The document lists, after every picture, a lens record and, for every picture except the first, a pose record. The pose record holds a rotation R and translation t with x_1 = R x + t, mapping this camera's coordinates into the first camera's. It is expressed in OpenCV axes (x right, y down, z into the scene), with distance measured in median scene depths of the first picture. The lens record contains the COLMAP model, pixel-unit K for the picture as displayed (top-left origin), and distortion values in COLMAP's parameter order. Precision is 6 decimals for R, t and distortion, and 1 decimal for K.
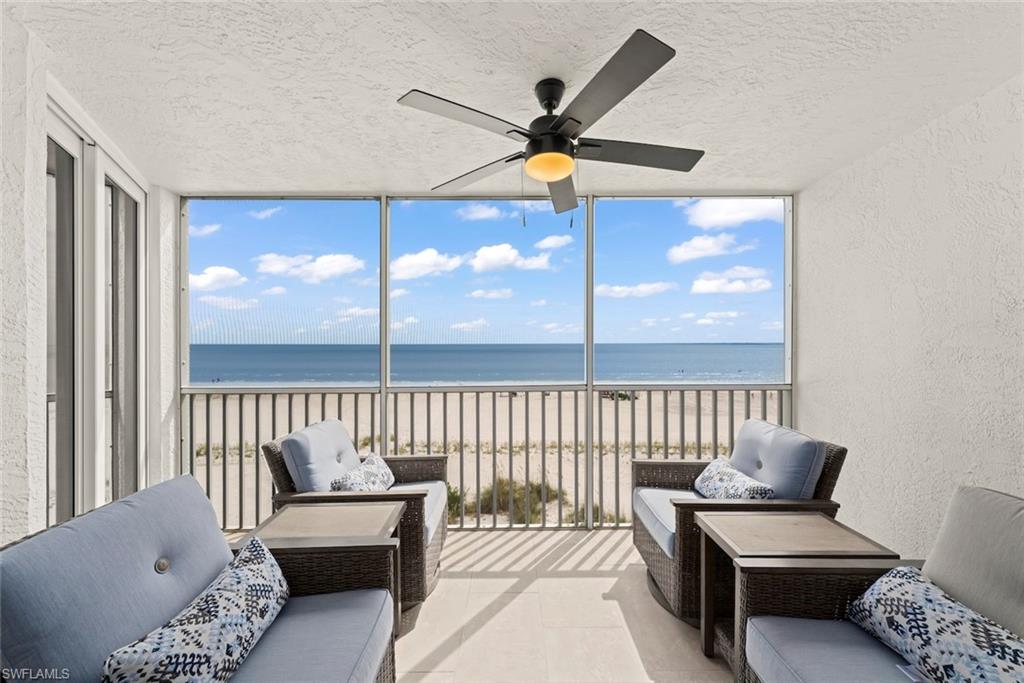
lens RADIAL K [[395.1, 0, 481.7], [0, 395.1, 348.4], [0, 0, 1]] dist [-0.004474, 0.001924]
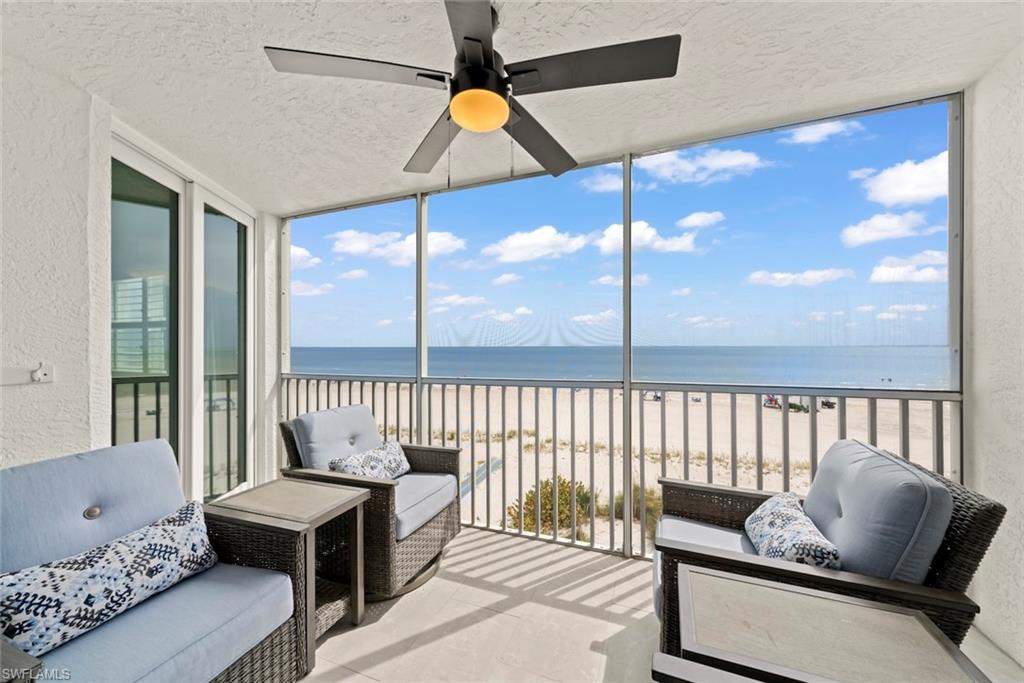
lens RADIAL K [[358.4, 0, 543.4], [0, 358.4, 353.3], [0, 0, 1]] dist [-0.000437, -0.000210]
pose [[0.932412, 0.002329, -0.361390, 0.492926], [-0.005358, 0.999958, -0.007380, 0.048929], [0.361357, 0.008818, 0.932386, 0.297583]]
